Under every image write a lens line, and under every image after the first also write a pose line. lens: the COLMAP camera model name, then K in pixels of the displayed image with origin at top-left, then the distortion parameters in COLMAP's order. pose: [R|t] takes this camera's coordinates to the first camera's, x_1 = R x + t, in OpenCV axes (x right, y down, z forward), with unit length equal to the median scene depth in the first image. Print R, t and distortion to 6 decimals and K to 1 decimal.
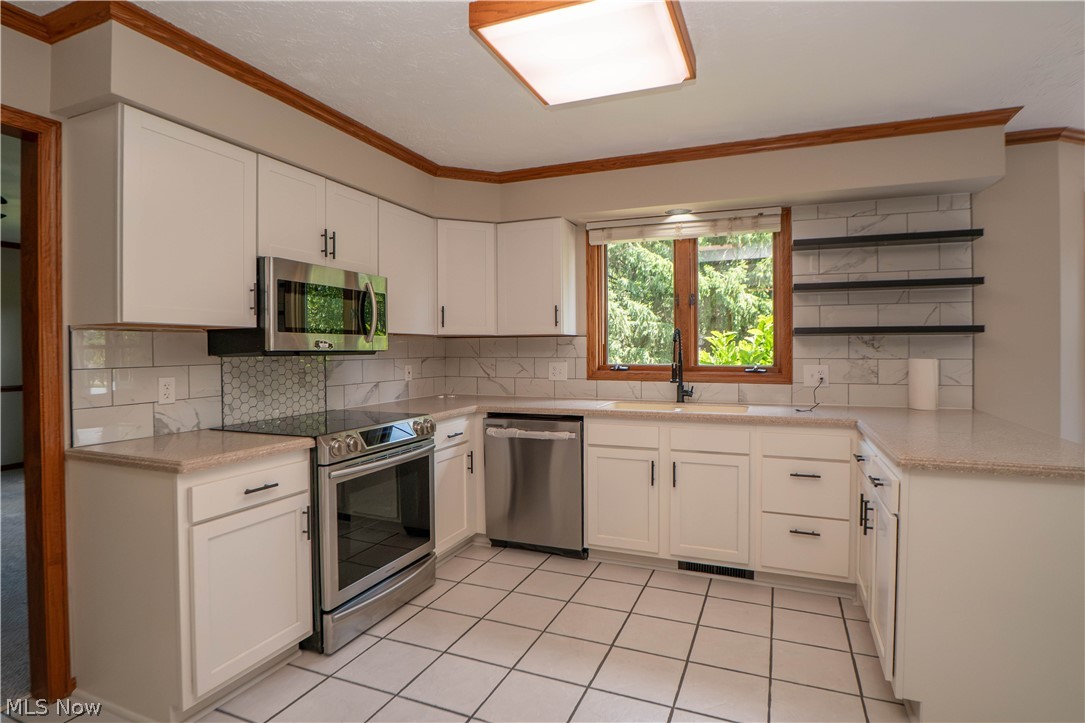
lens RADIAL K [[547.3, 0, 544.6], [0, 547.3, 355.5], [0, 0, 1]] dist [-0.029374, 0.005806]
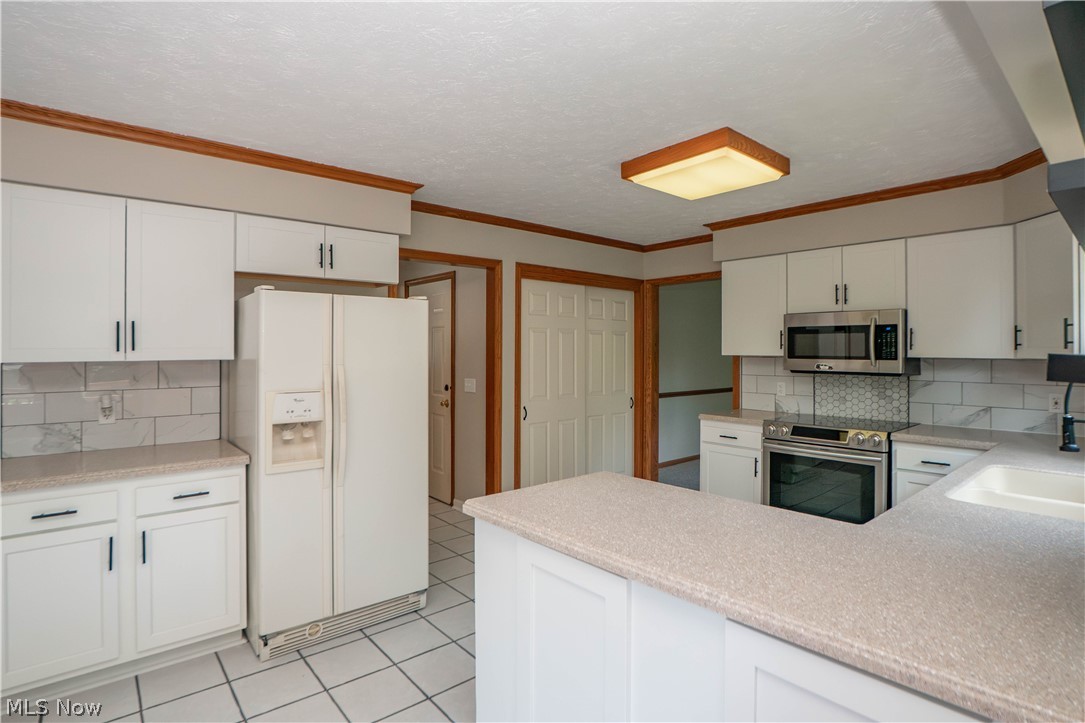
lens RADIAL K [[547.3, 0, 543.2], [0, 547.3, 355.4], [0, 0, 1]] dist [-0.029374, 0.005806]
pose [[-0.446460, 0.009932, -0.894749, 1.147563], [-0.012049, 0.999781, 0.017111, -0.062623], [0.894723, 0.018420, -0.446242, 0.921277]]
